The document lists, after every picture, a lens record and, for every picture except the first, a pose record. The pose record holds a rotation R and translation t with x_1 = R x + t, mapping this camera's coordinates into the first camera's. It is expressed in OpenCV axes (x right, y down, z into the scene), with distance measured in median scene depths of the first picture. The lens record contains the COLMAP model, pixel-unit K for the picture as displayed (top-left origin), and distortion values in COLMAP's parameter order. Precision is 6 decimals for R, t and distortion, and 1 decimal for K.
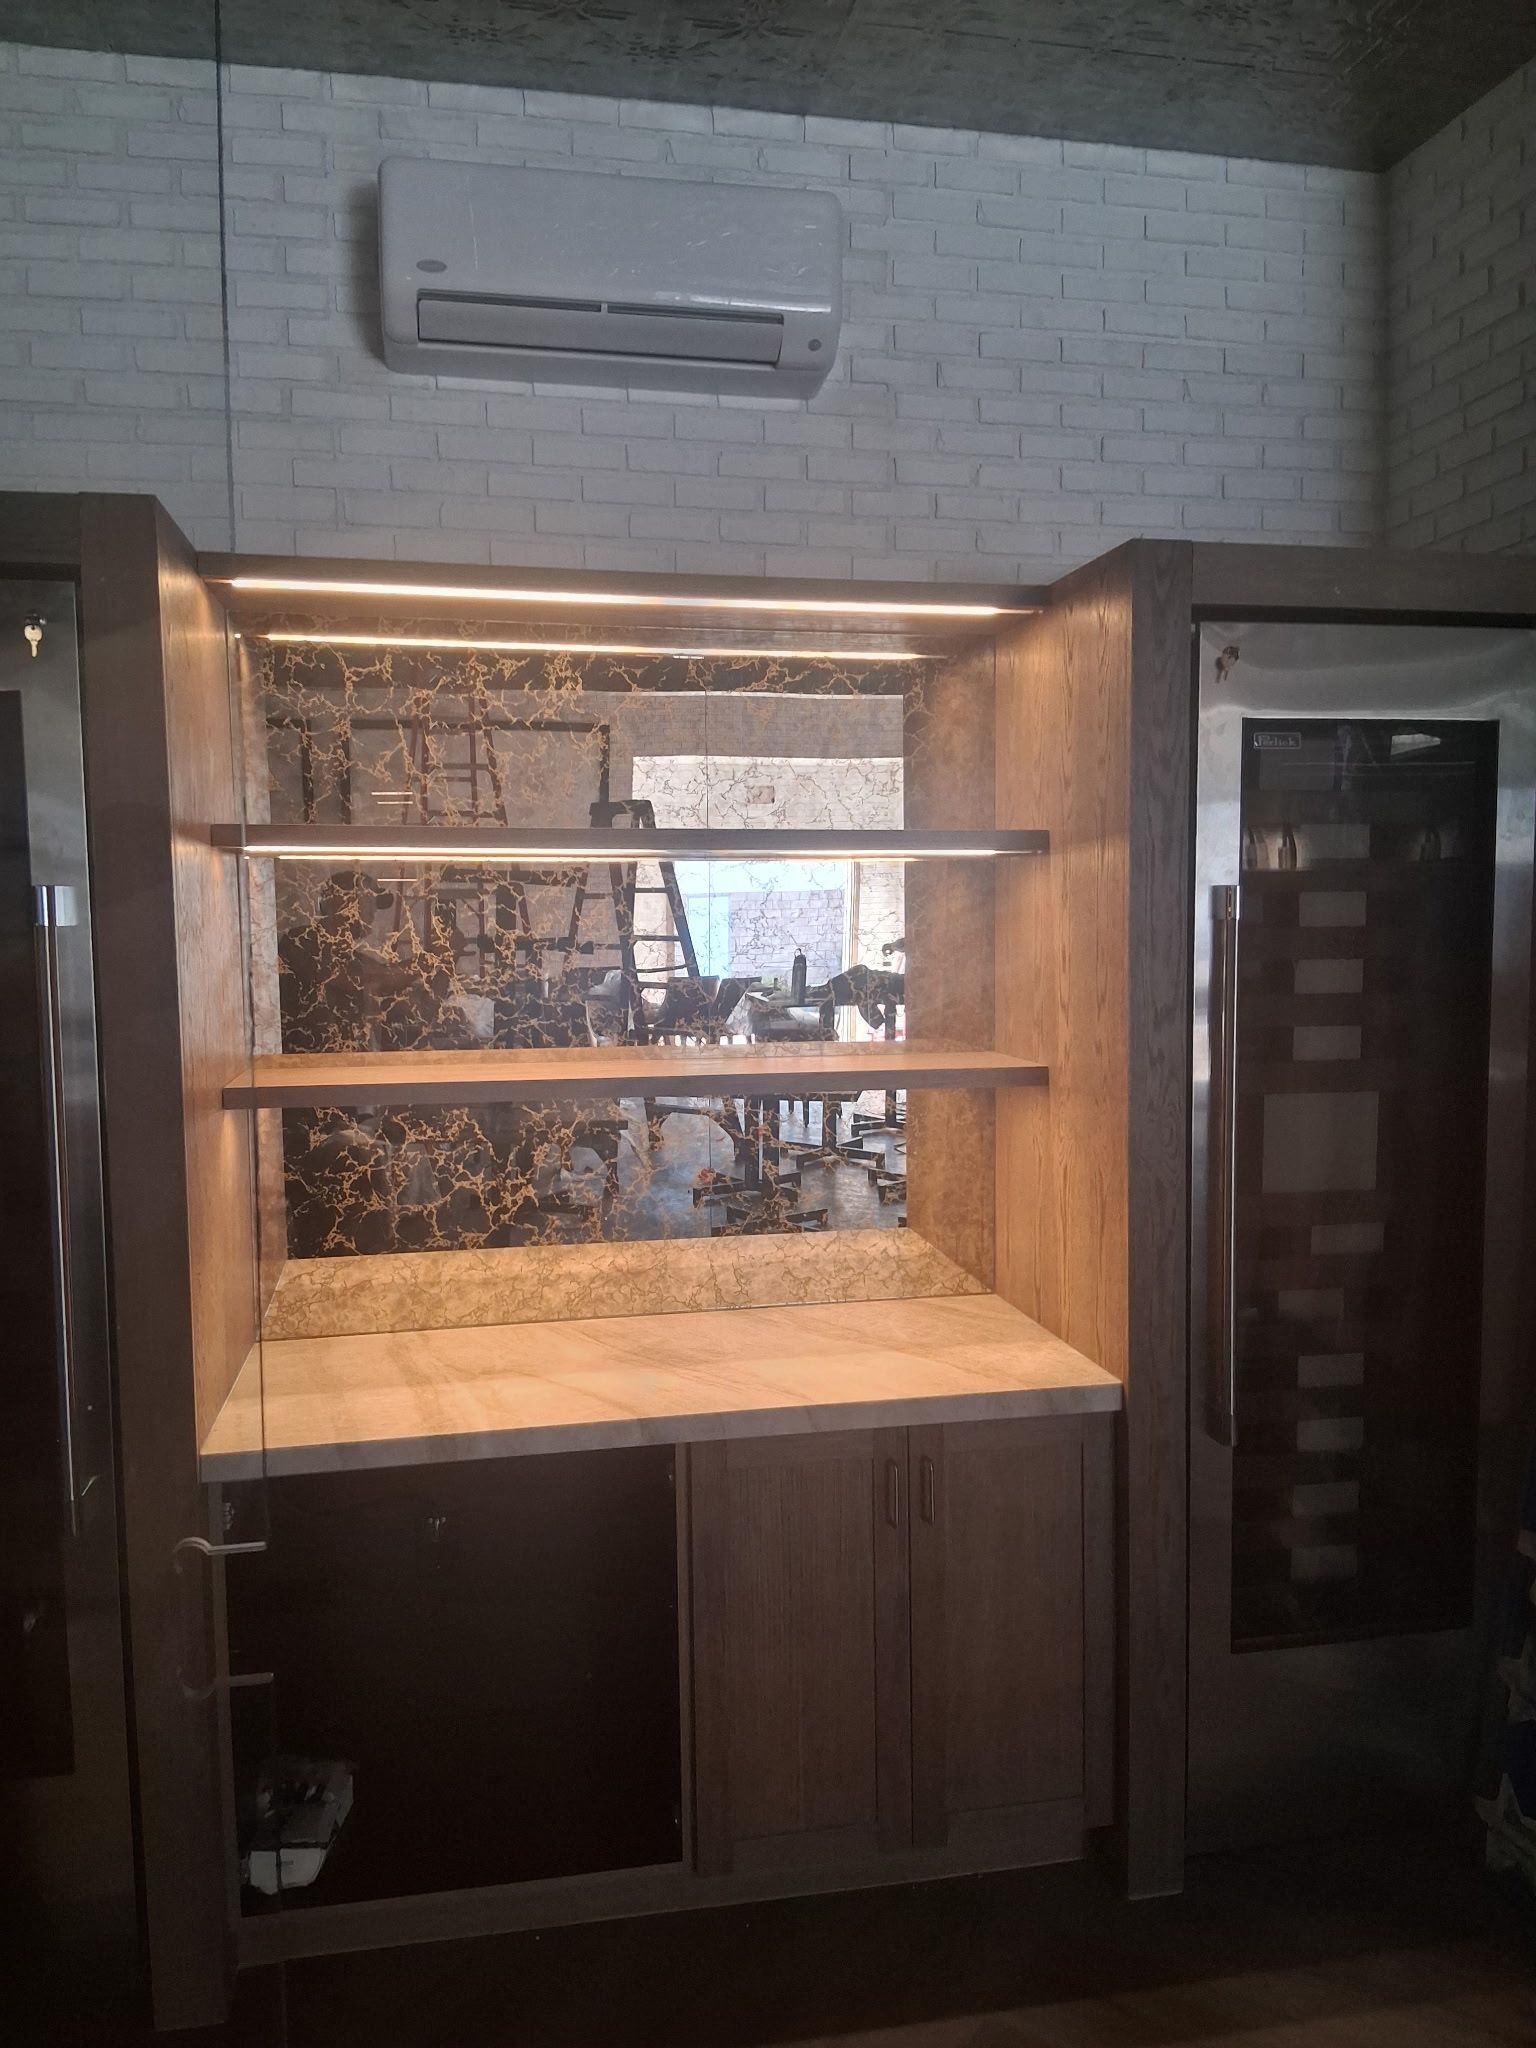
lens RADIAL K [[1514.1, 0, 769.8], [0, 1514.1, 1032.4], [0, 0, 1]] dist [0.112696, -0.173978]
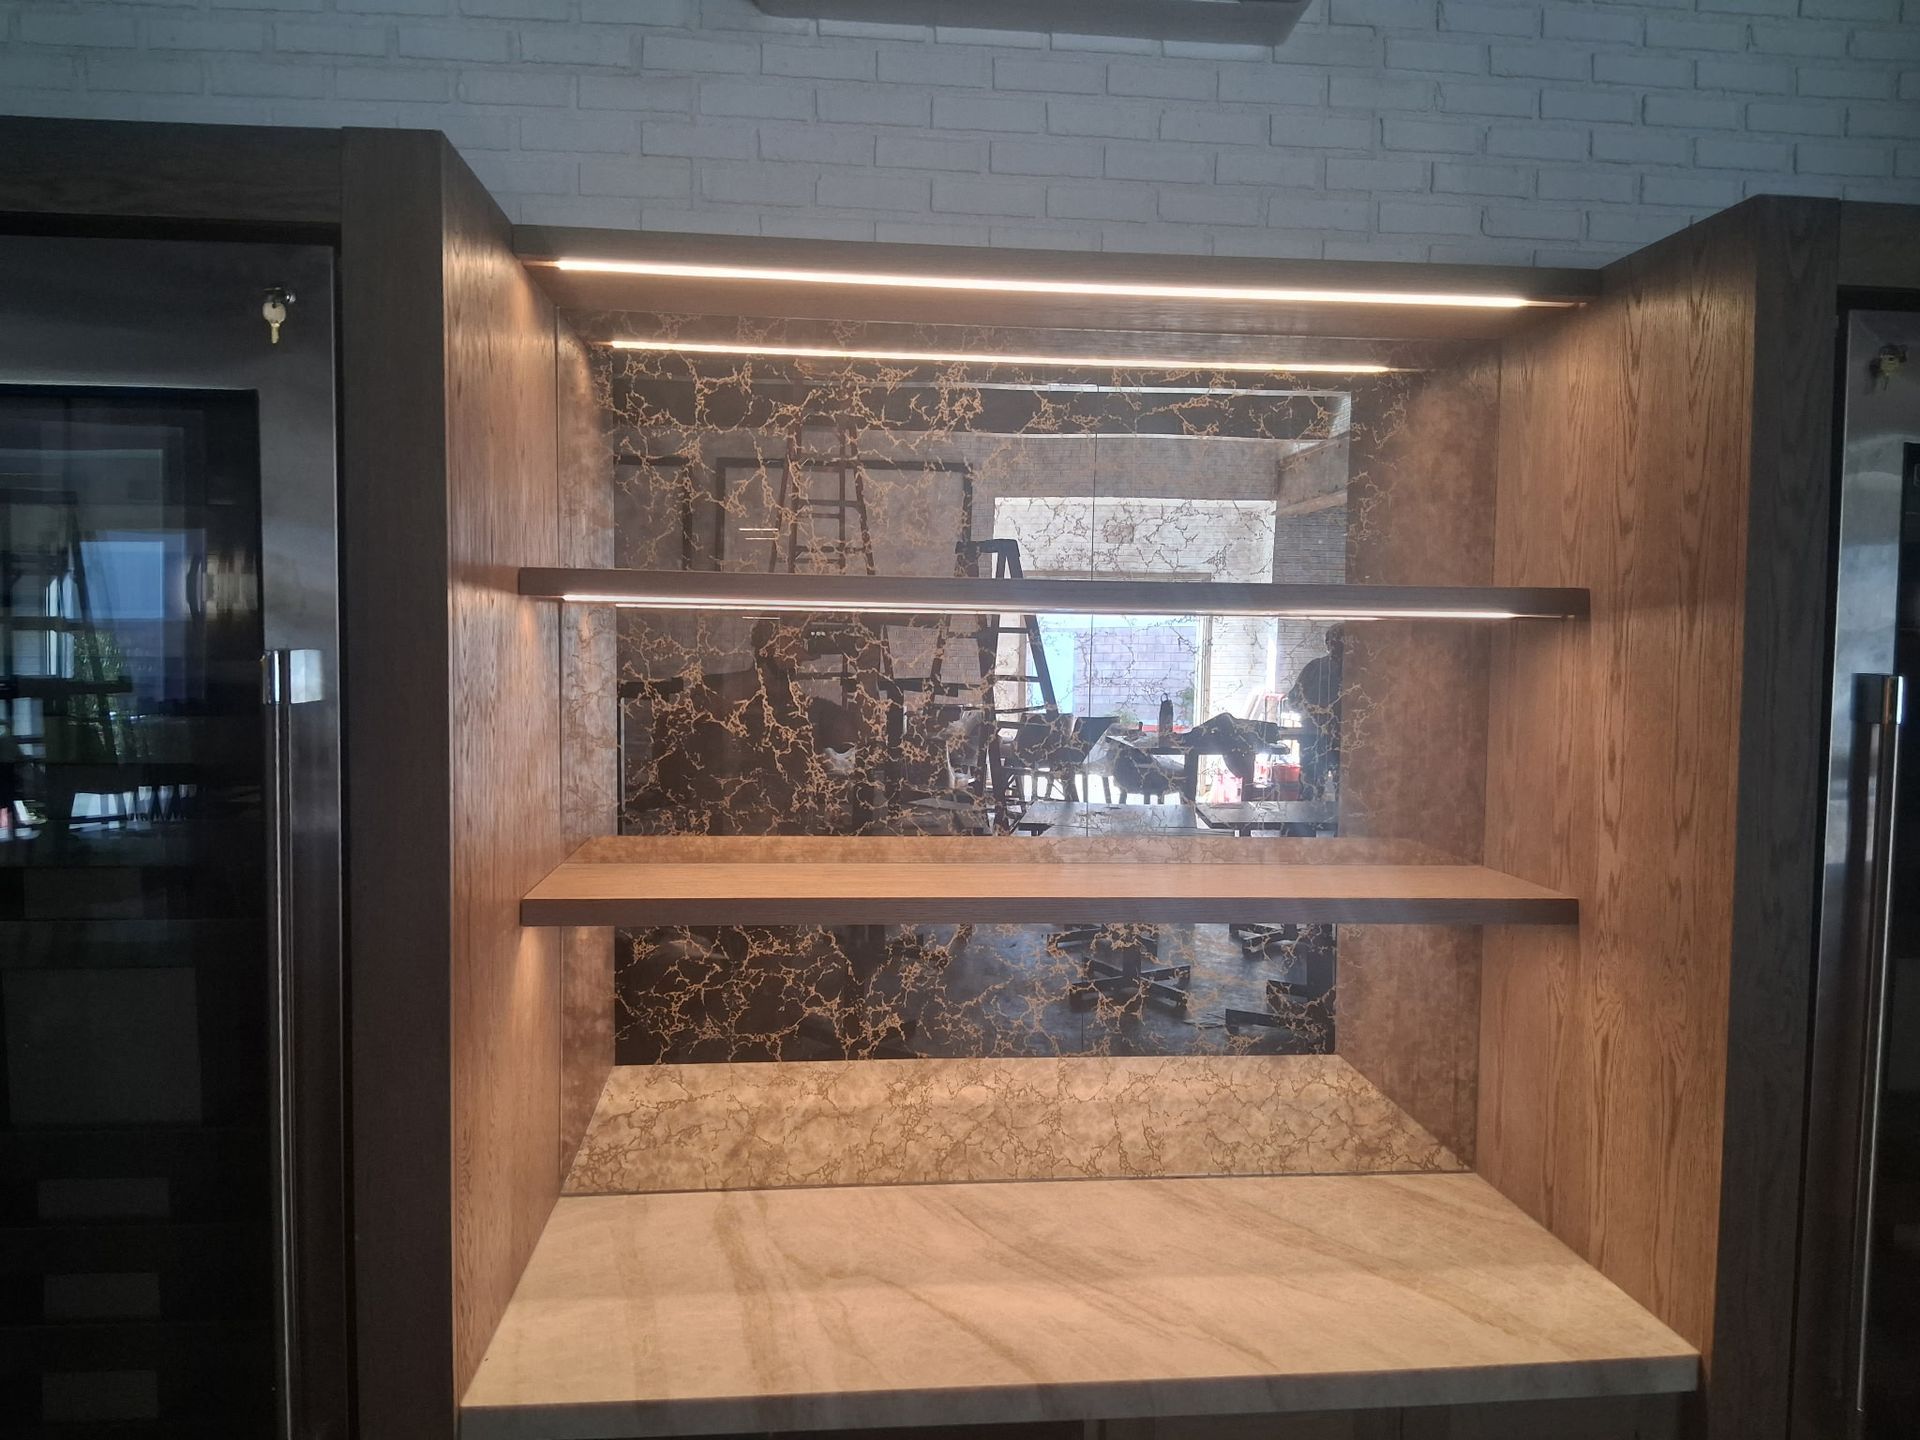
lens RADIAL K [[1419.5, 0, 960.0], [0, 1419.5, 720.0], [0, 0, 1]] dist [0.112696, -0.173978]
pose [[0.994219, 0.028189, -0.103605, -0.050684], [-0.030730, 0.999263, -0.023014, -0.040651], [0.102880, 0.026064, 0.994352, 0.250425]]
